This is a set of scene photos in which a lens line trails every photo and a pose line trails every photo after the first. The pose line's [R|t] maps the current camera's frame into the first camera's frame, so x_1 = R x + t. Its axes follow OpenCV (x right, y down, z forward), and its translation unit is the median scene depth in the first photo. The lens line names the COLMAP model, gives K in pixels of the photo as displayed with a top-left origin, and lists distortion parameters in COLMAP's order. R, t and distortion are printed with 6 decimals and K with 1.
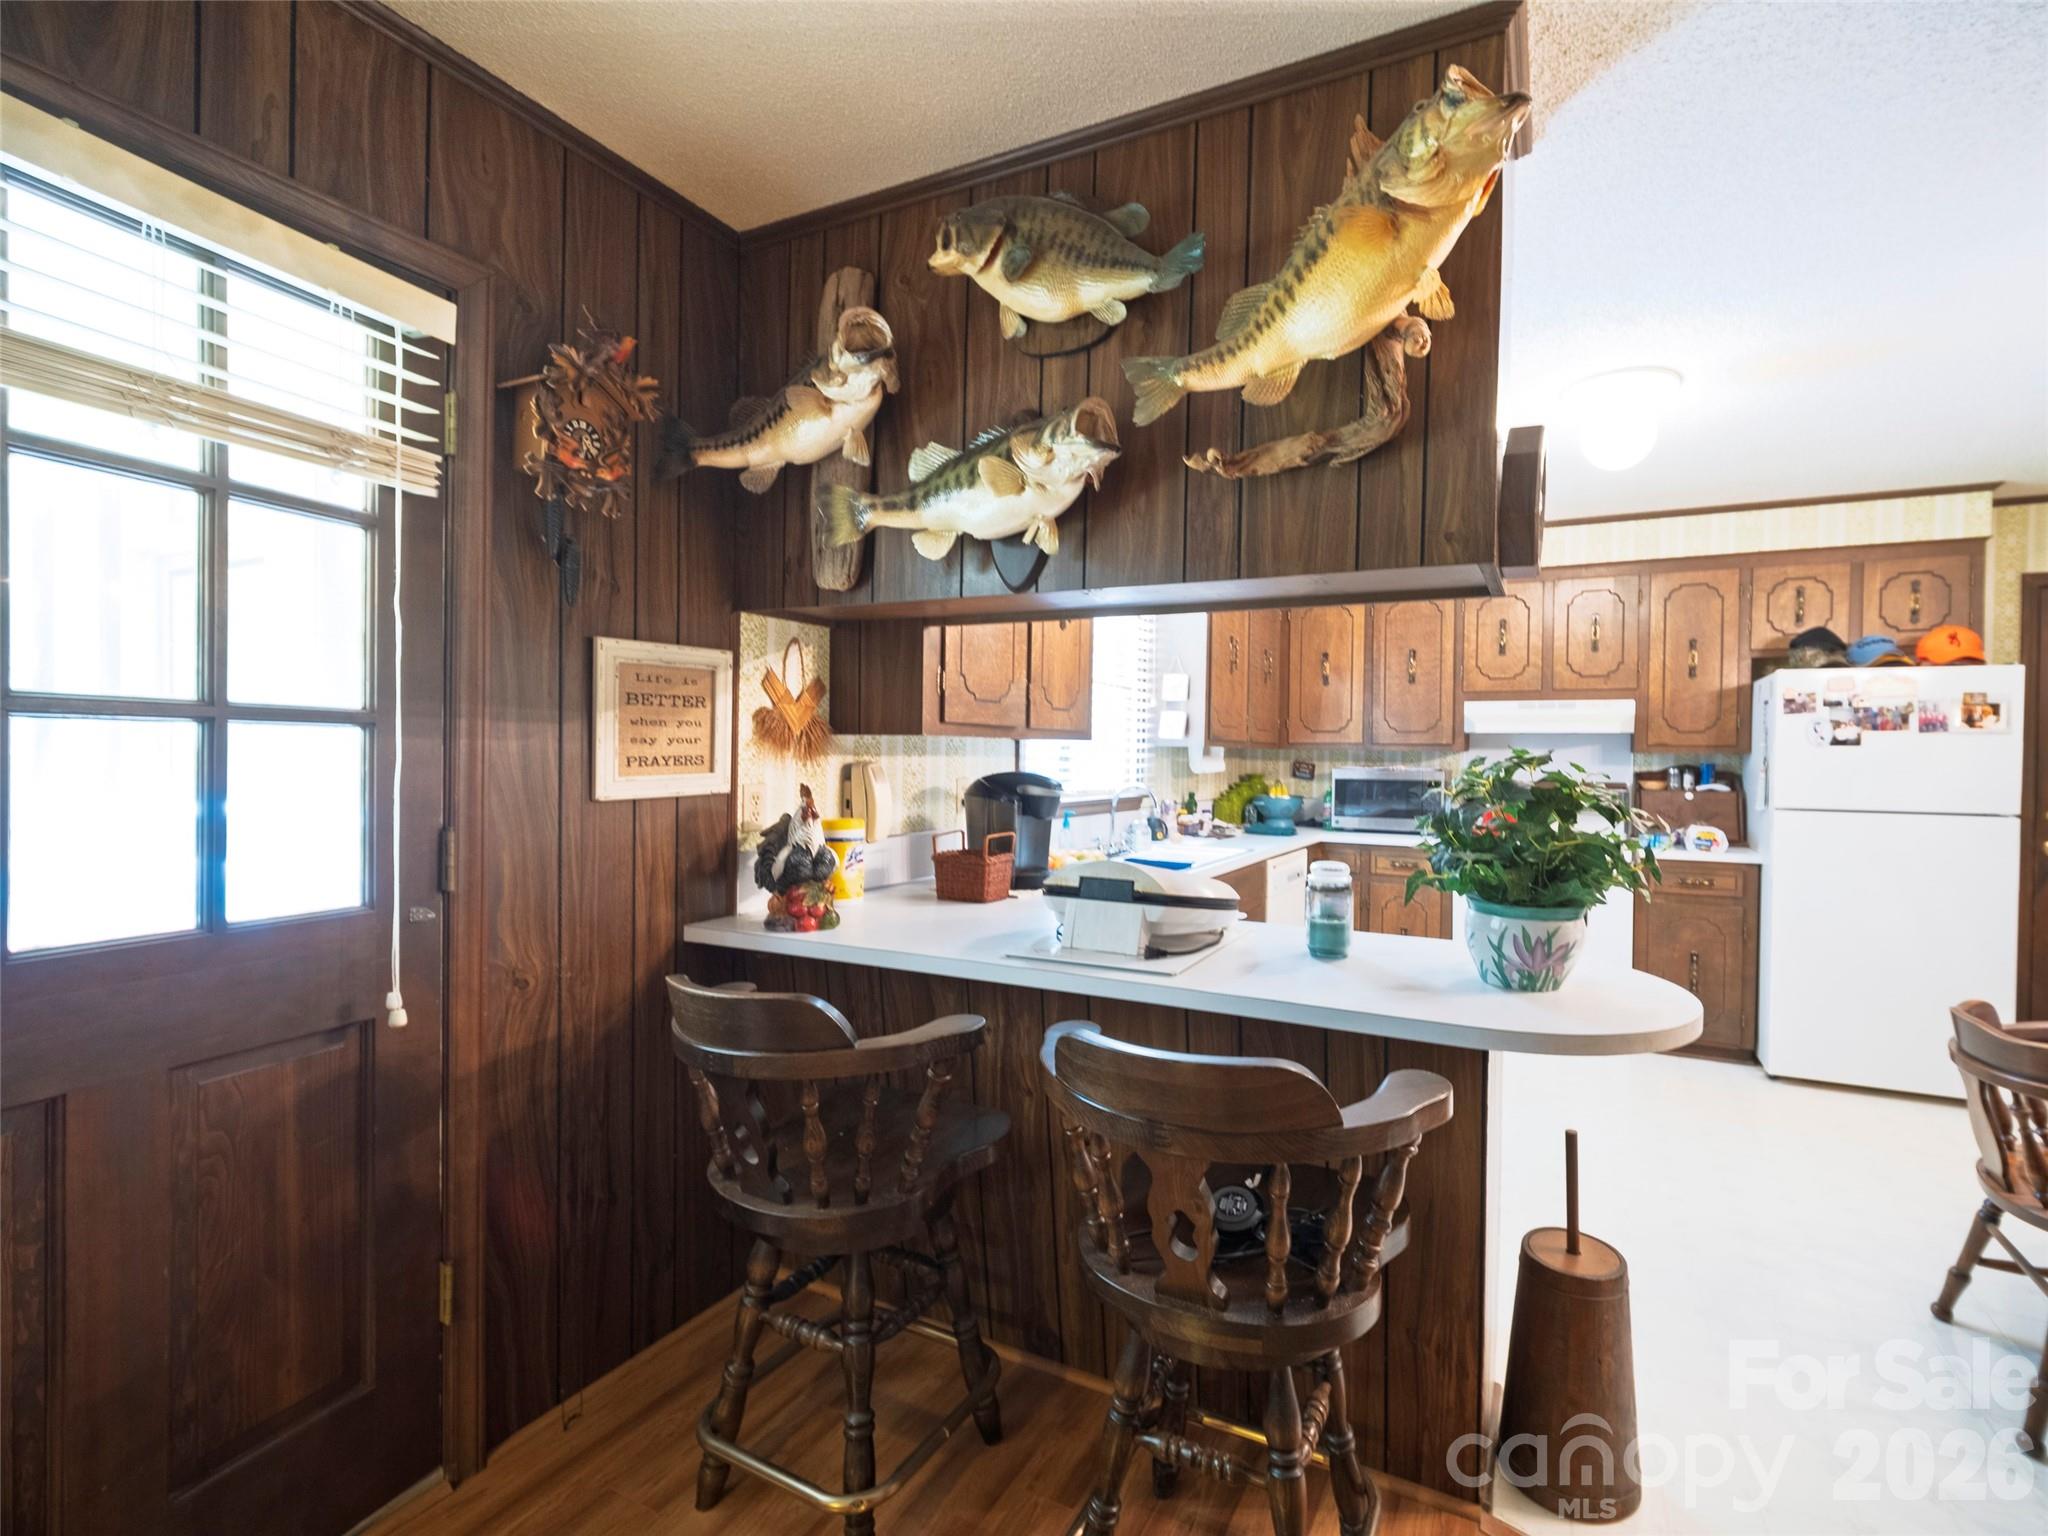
lens RADIAL K [[901.2, 0, 1143.5], [0, 901.2, 769.7], [0, 0, 1]] dist [-0.005493, -0.000379]
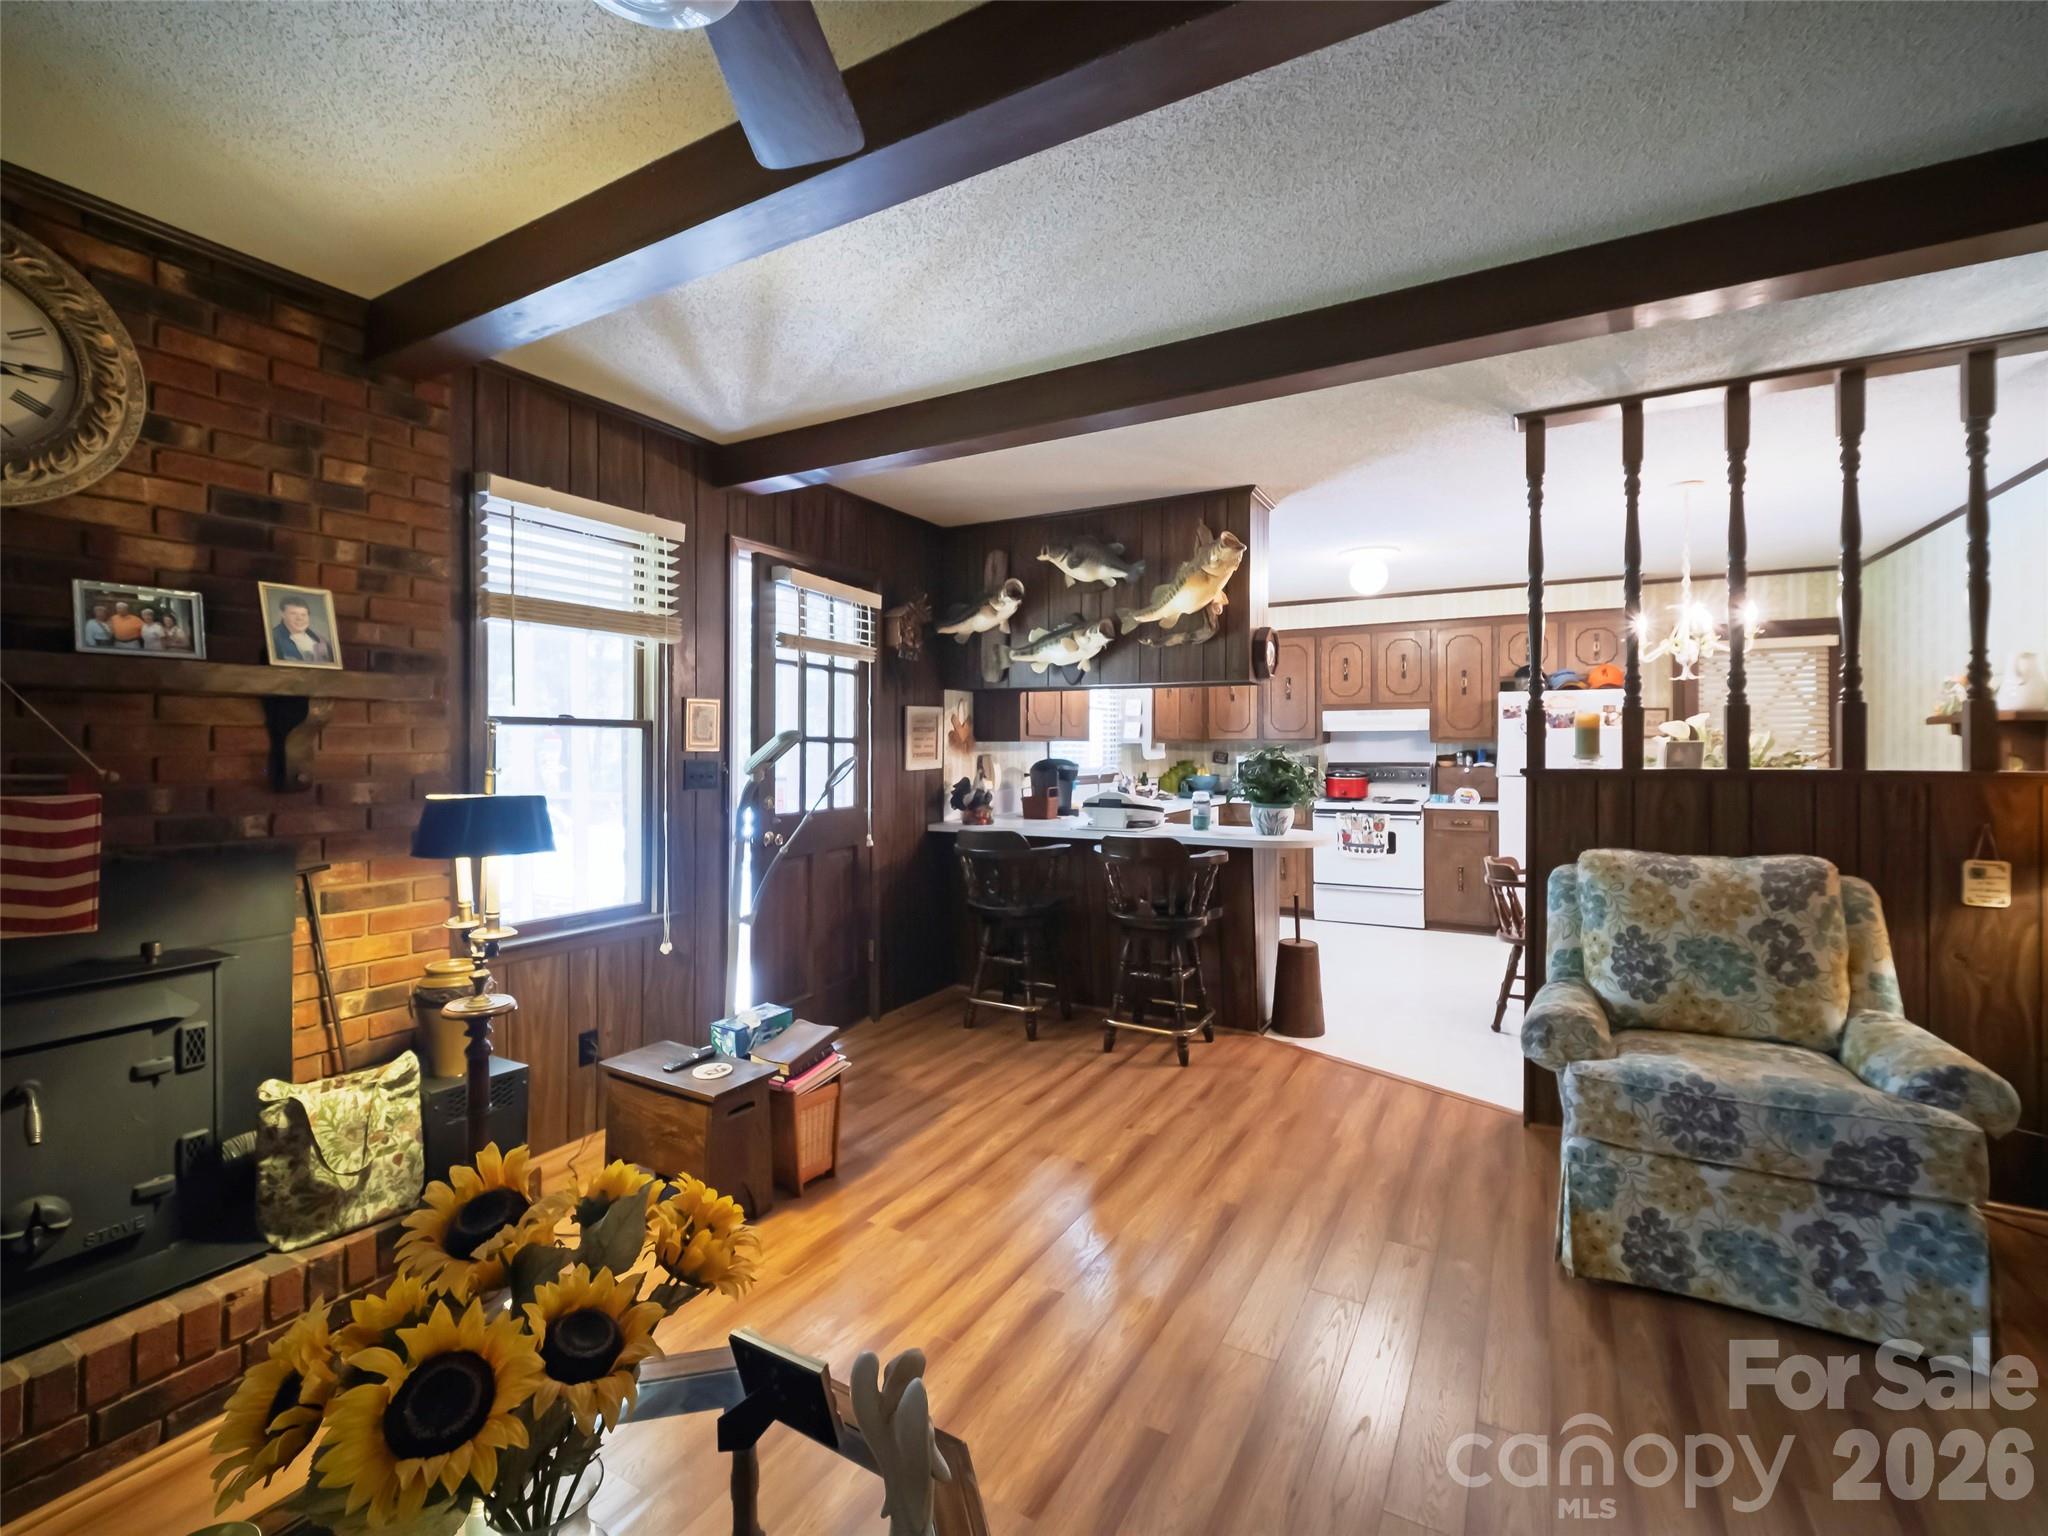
lens RADIAL K [[908.5, 0, 1020.8], [0, 908.5, 742.7], [0, 0, 1]] dist [-0.003080, -0.000142]
pose [[0.996507, -0.014342, -0.082271, -0.037906], [0.012498, 0.999660, -0.022889, 0.009361], [0.082571, 0.021780, 0.996347, -0.746832]]
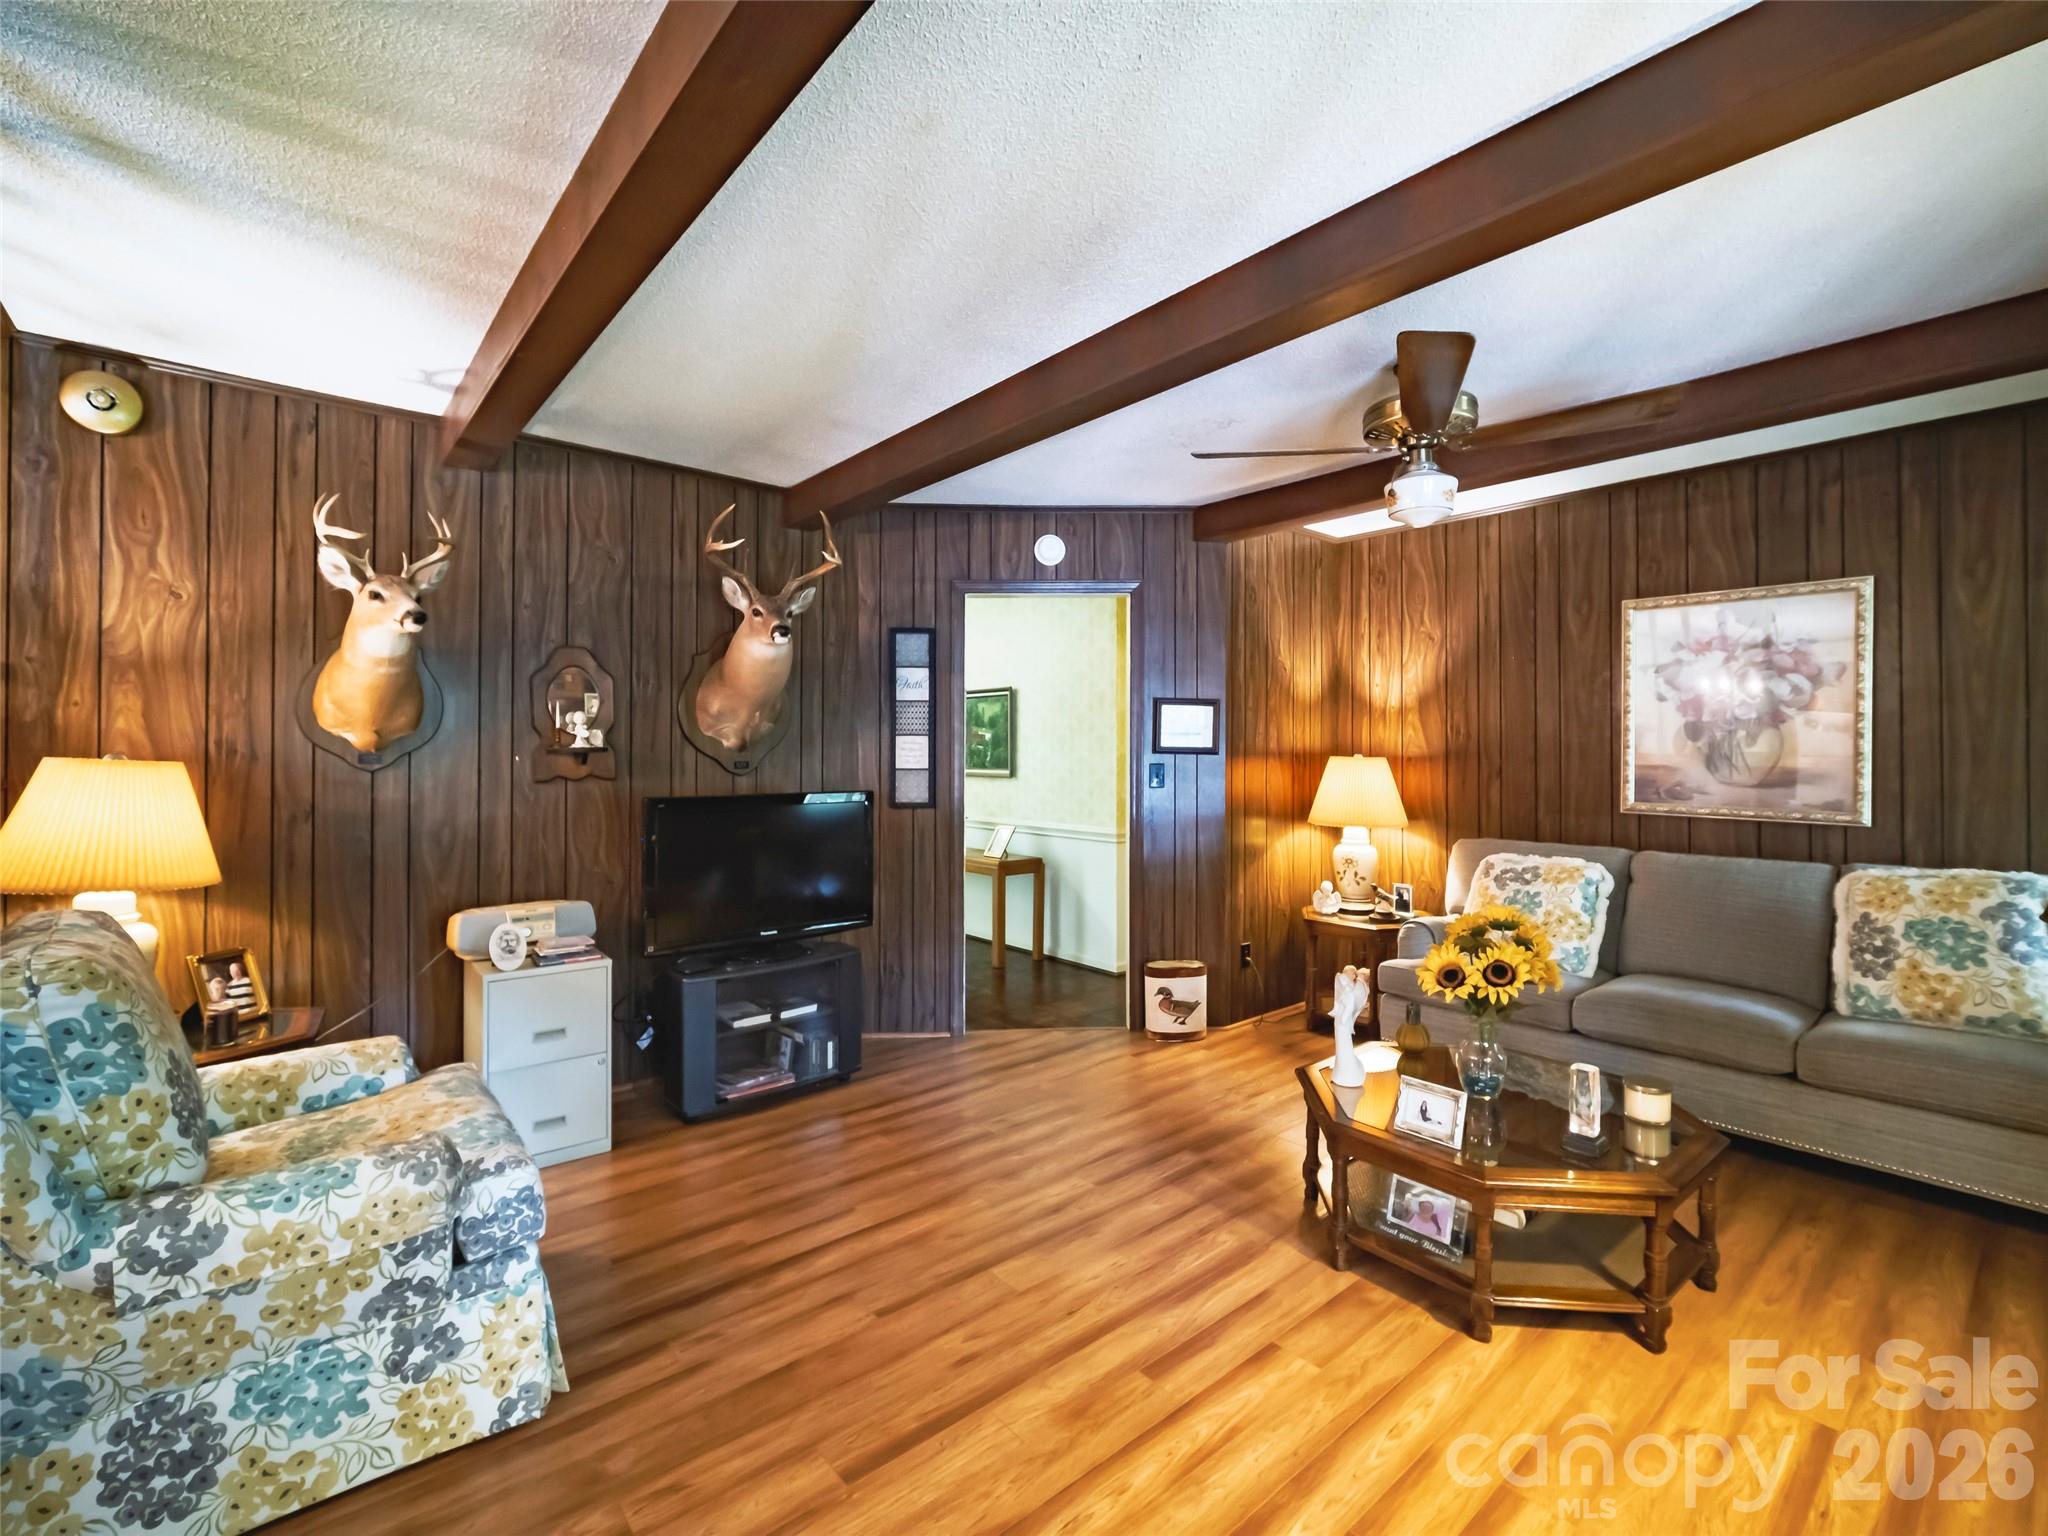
lens RADIAL K [[906.4, 0, 1049.0], [0, 906.4, 743.5], [0, 0, 1]] dist [-0.001700, -0.000301]
pose [[-0.912001, -0.009205, 0.410085, -0.172526], [-0.005555, 0.999934, 0.010091, -0.008716], [-0.410150, 0.006925, -0.911992, 0.258535]]
